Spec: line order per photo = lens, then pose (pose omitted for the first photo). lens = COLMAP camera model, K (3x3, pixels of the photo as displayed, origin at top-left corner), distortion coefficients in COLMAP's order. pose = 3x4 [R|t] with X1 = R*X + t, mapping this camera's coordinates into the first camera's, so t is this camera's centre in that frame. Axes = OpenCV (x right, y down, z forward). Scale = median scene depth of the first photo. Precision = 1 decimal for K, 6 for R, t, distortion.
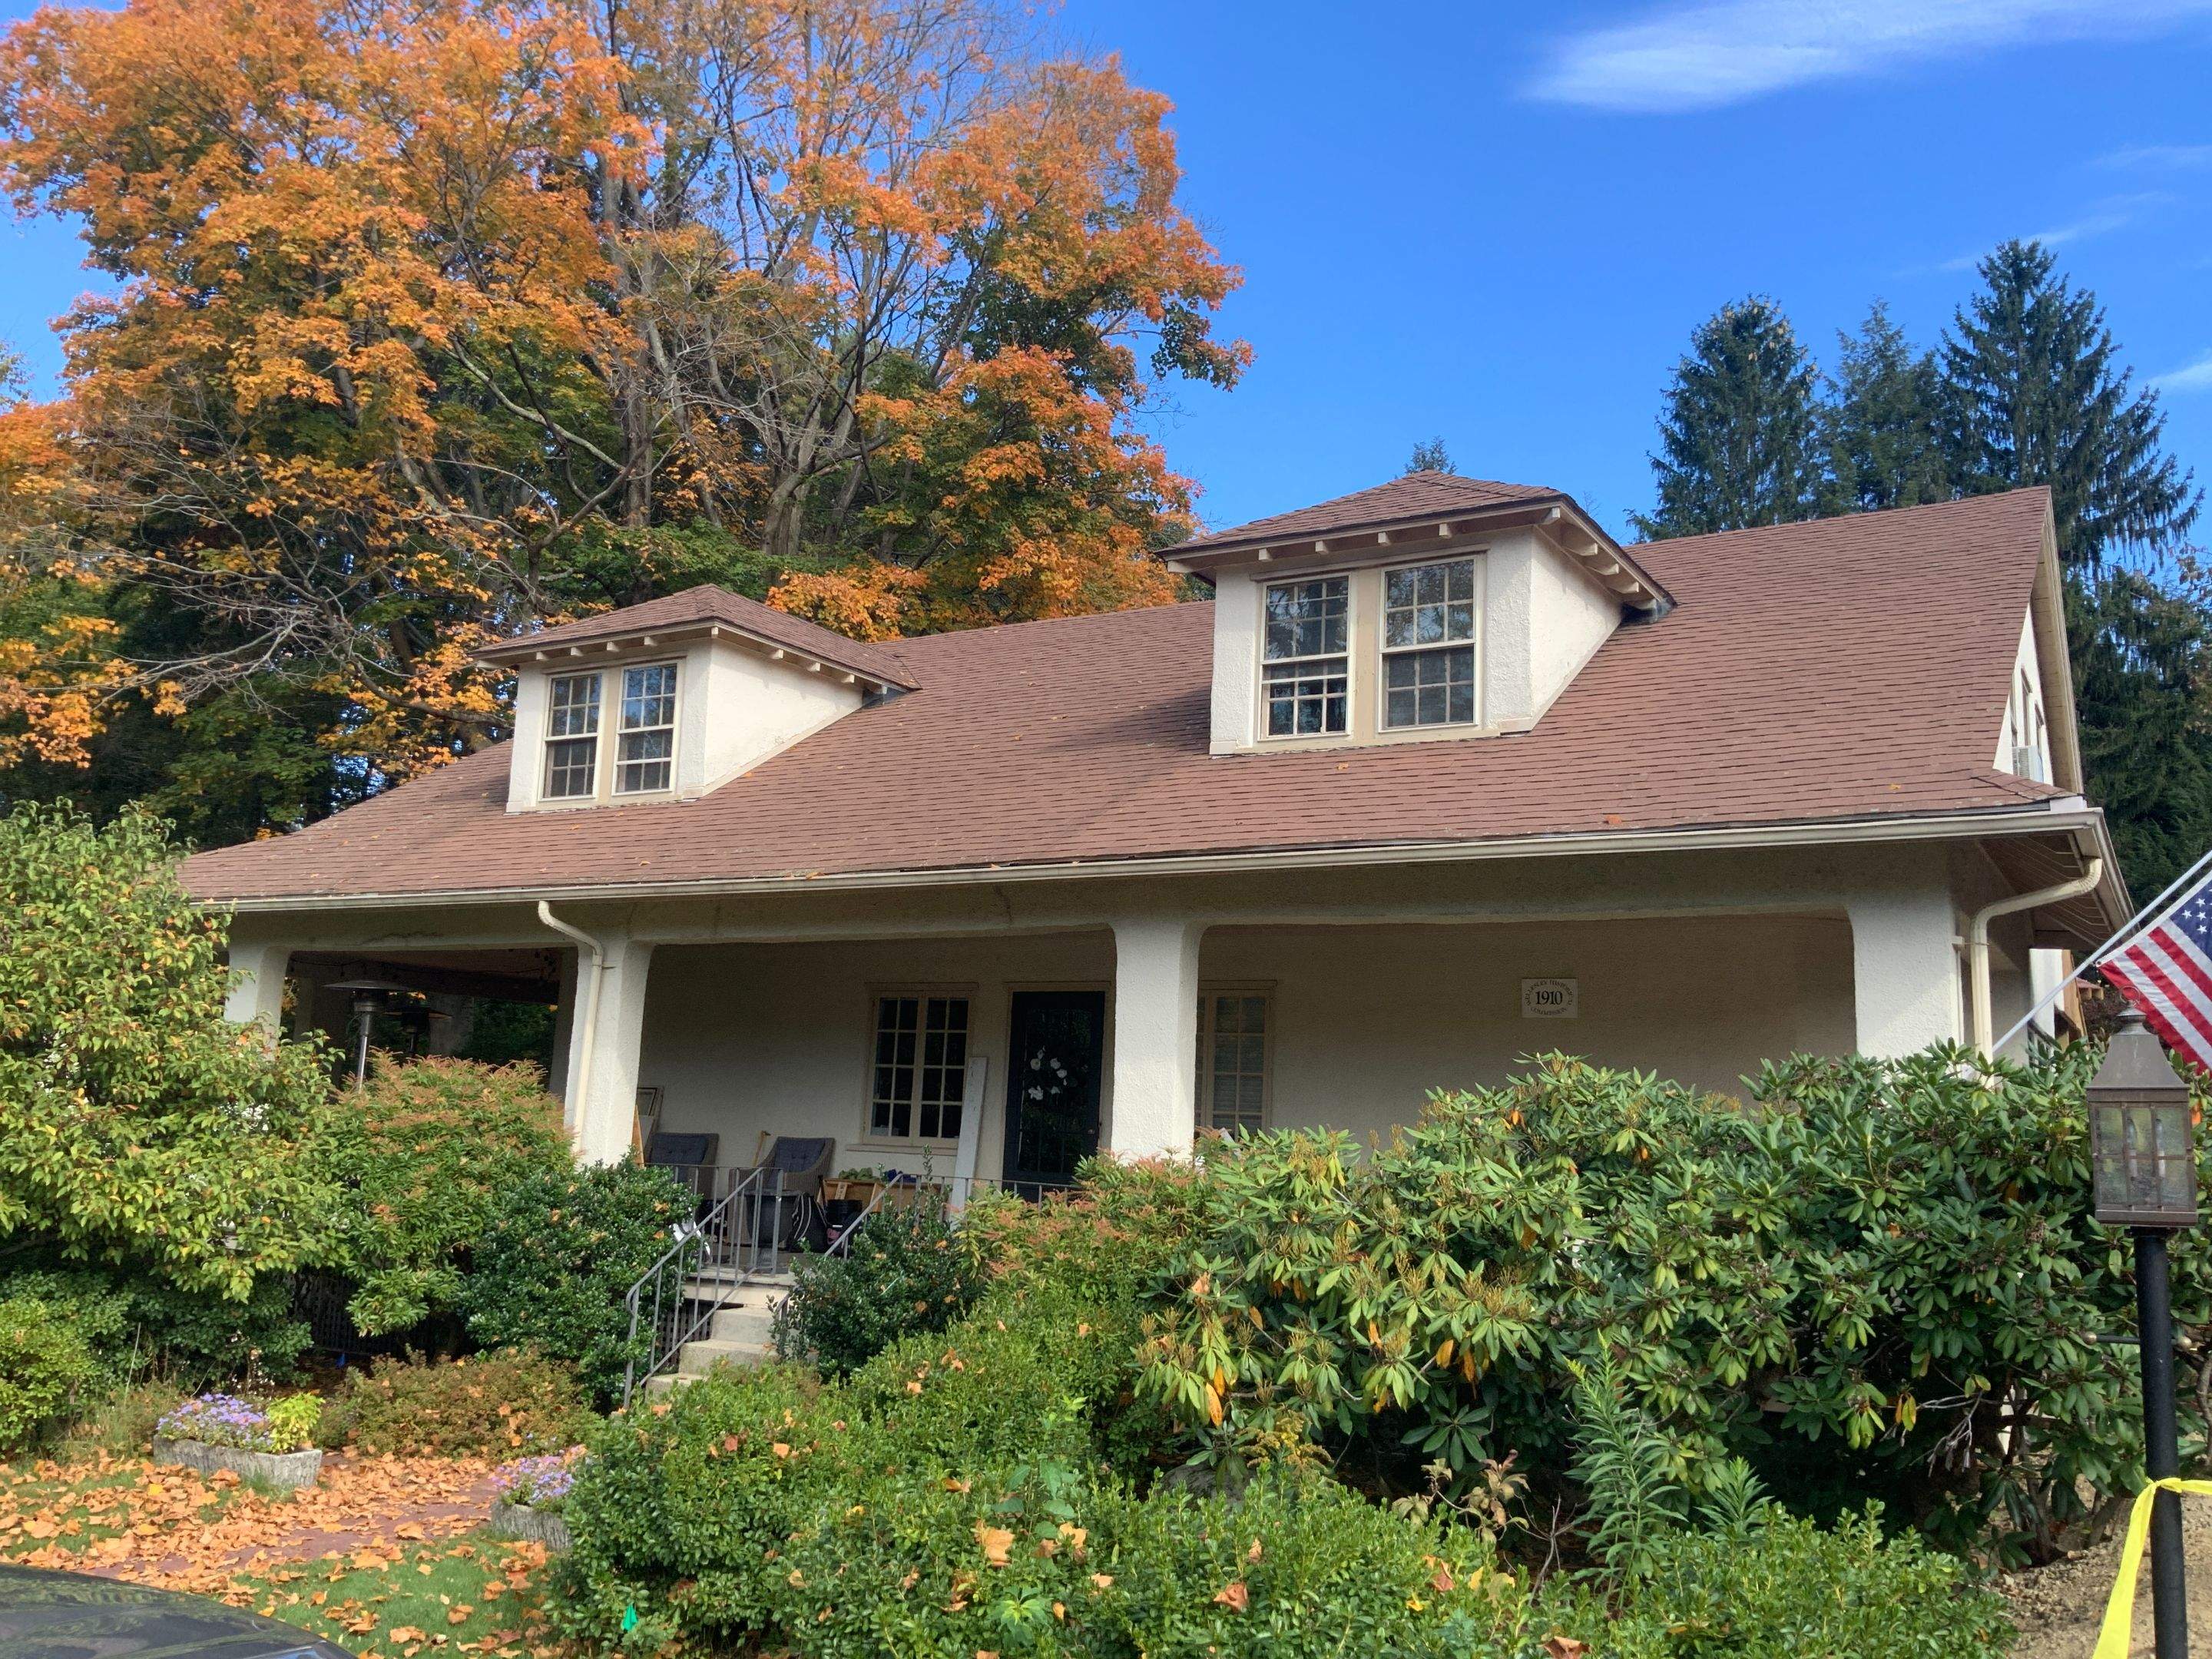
lens RADIAL K [[1689.4, 0, 1118.4], [0, 1689.4, 810.3], [0, 0, 1]] dist [0.133911, -0.252765]
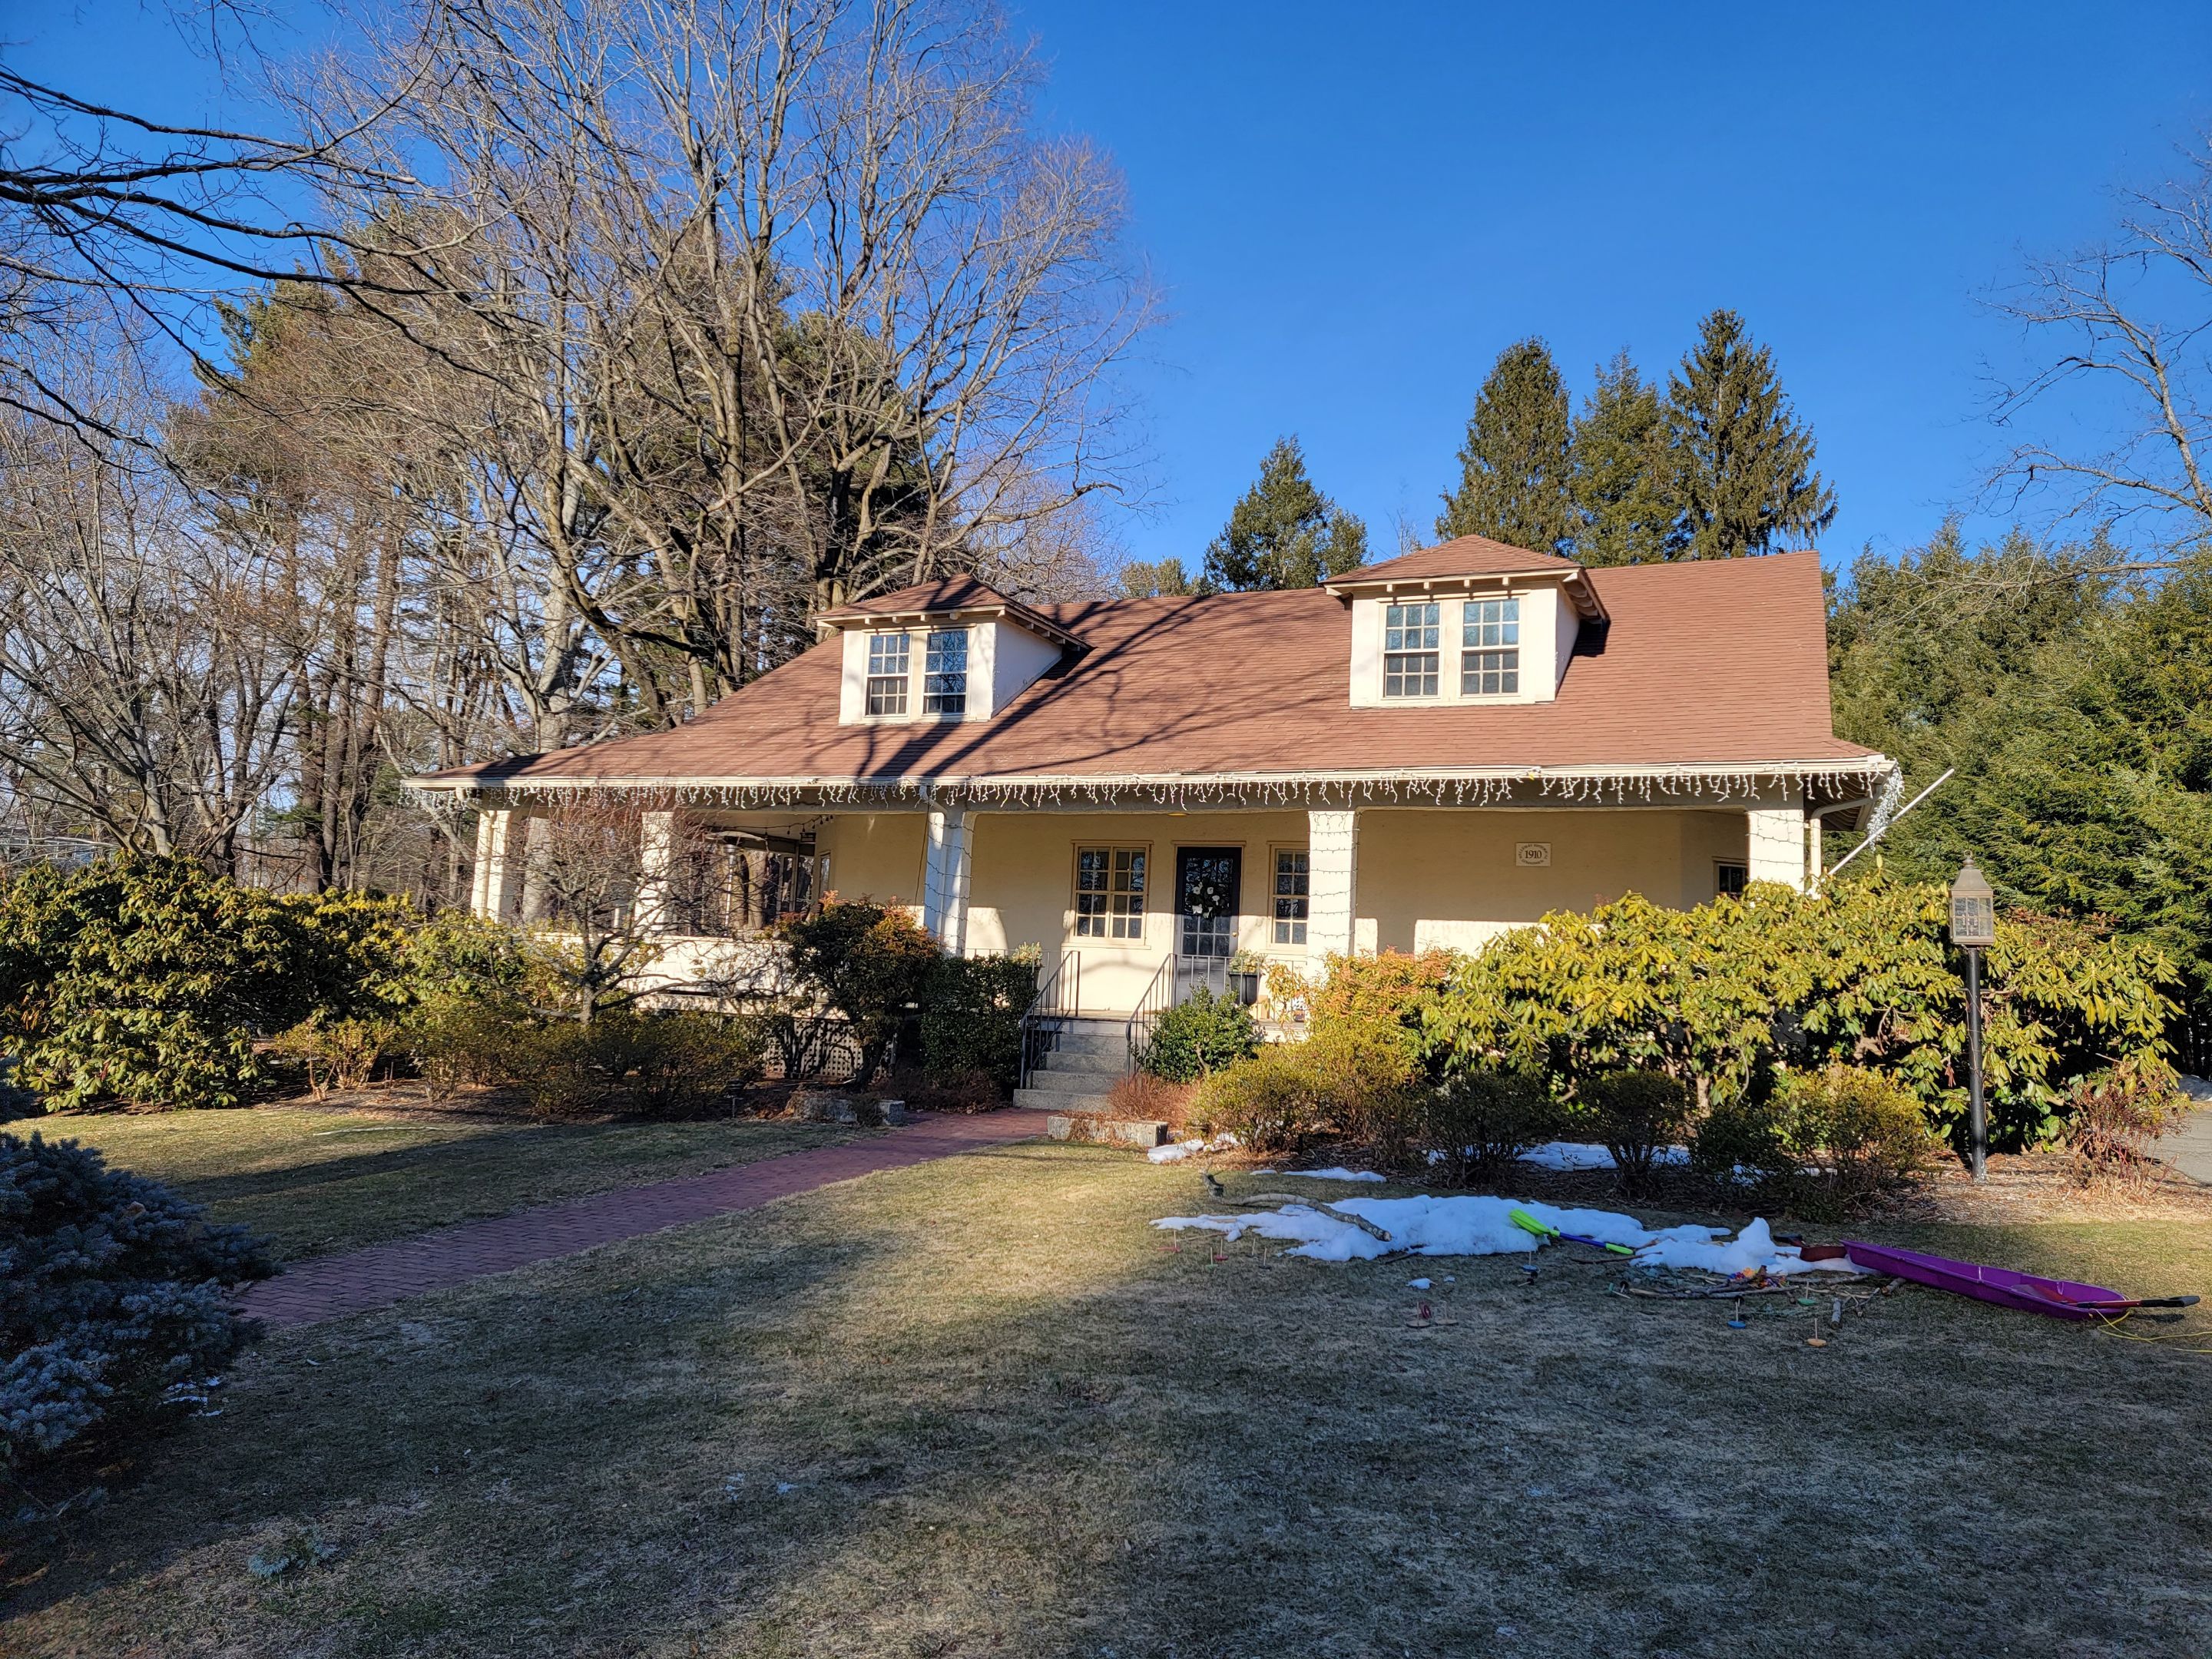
lens RADIAL K [[1335.5, 0, 1160.4], [0, 1335.5, 831.2], [0, 0, 1]] dist [-0.000787, 0.000554]
pose [[0.993009, 0.011856, 0.117441, -0.221908], [-0.023345, 0.995016, 0.096940, -0.027096], [-0.115706, -0.099004, 0.988337, -0.220317]]
